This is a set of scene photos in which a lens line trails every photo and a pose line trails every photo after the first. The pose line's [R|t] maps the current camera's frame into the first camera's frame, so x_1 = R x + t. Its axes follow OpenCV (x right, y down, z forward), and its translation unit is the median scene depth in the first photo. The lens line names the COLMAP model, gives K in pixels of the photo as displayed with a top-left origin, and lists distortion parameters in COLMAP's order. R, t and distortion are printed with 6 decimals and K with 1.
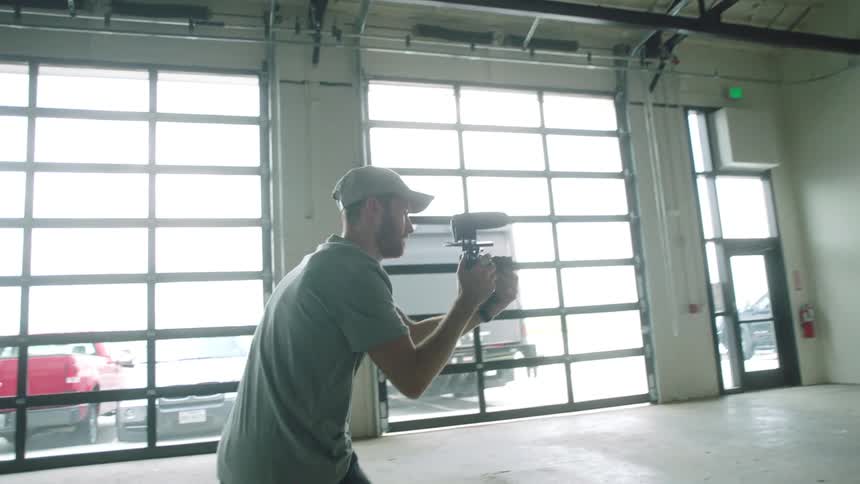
lens RADIAL K [[623.5, 0, 427.0], [0, 623.5, 243.5], [0, 0, 1]] dist [-0.083649, 0.059168]
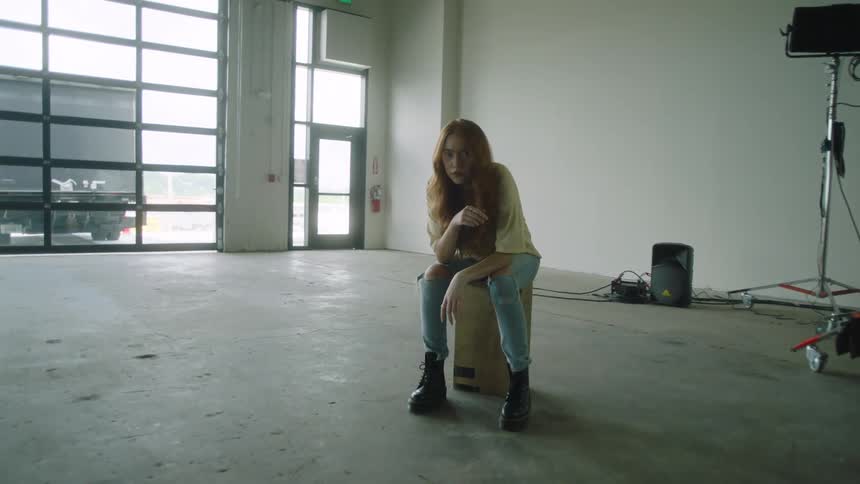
lens RADIAL K [[623.5, 0, 427.0], [0, 623.5, 243.5], [0, 0, 1]] dist [-0.083649, 0.059168]
pose [[0.944589, 0.071069, 0.320469, 0.332308], [-0.136165, 0.973158, 0.185535, -0.033953], [-0.298681, -0.218891, 0.928911, -0.231494]]
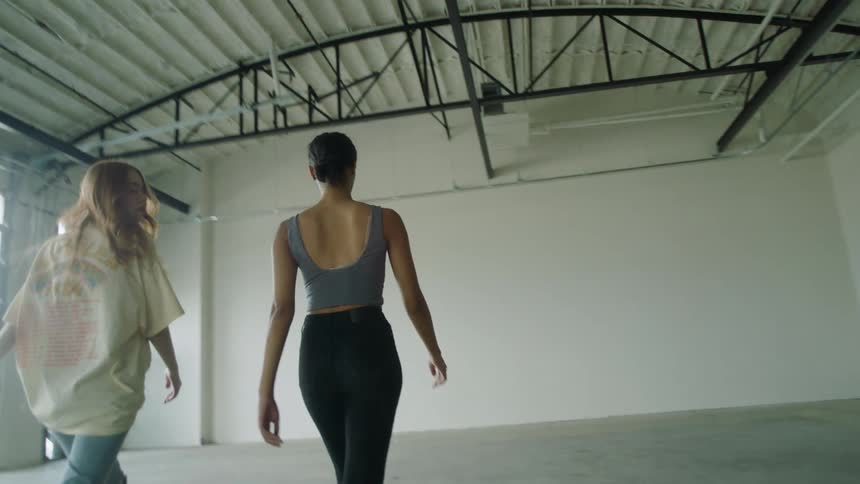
lens RADIAL K [[623.5, 0, 427.0], [0, 623.5, 243.5], [0, 0, 1]] dist [-0.083649, 0.059168]
pose [[0.449123, 0.225453, 0.864557, -0.282201], [-0.091576, 0.974160, -0.206462, 0.009178], [-0.888764, 0.013555, 0.458164, -0.185453]]
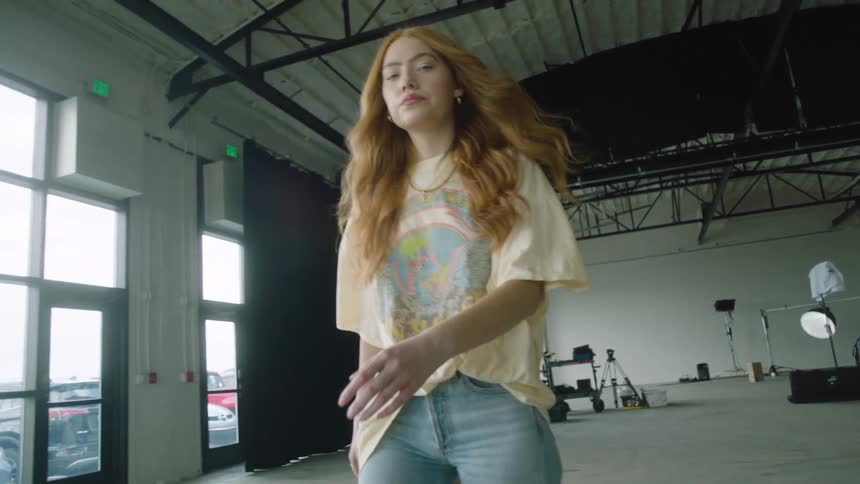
lens RADIAL K [[623.5, 0, 427.0], [0, 623.5, 243.5], [0, 0, 1]] dist [-0.083649, 0.059168]
pose [[0.606939, 0.175097, 0.775220, -1.644523], [-0.075458, 0.983718, -0.163113, 0.056150], [-0.791158, 0.040503, 0.610269, -0.323437]]
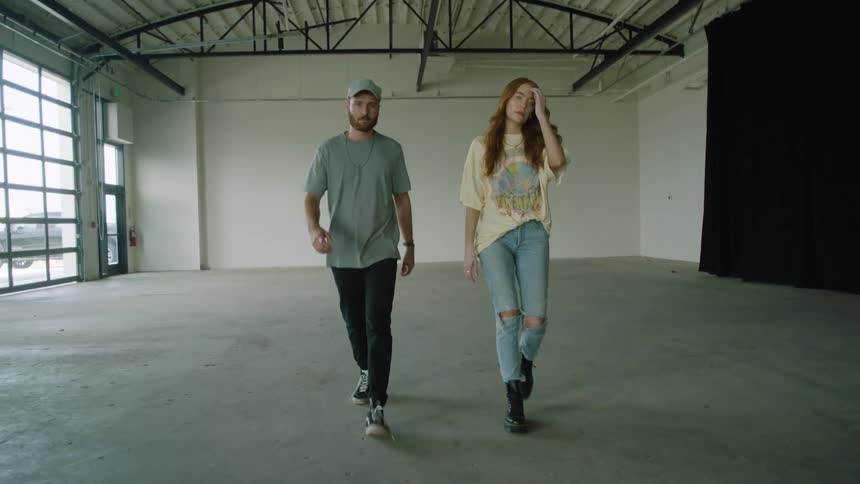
lens RADIAL K [[623.5, 0, 427.0], [0, 623.5, 243.5], [0, 0, 1]] dist [-0.083649, 0.059168]
pose [[0.233384, 0.028968, 0.971953, -0.898024], [-0.138950, 0.990292, 0.003850, 0.025694], [-0.962406, -0.135951, 0.235144, -0.222353]]
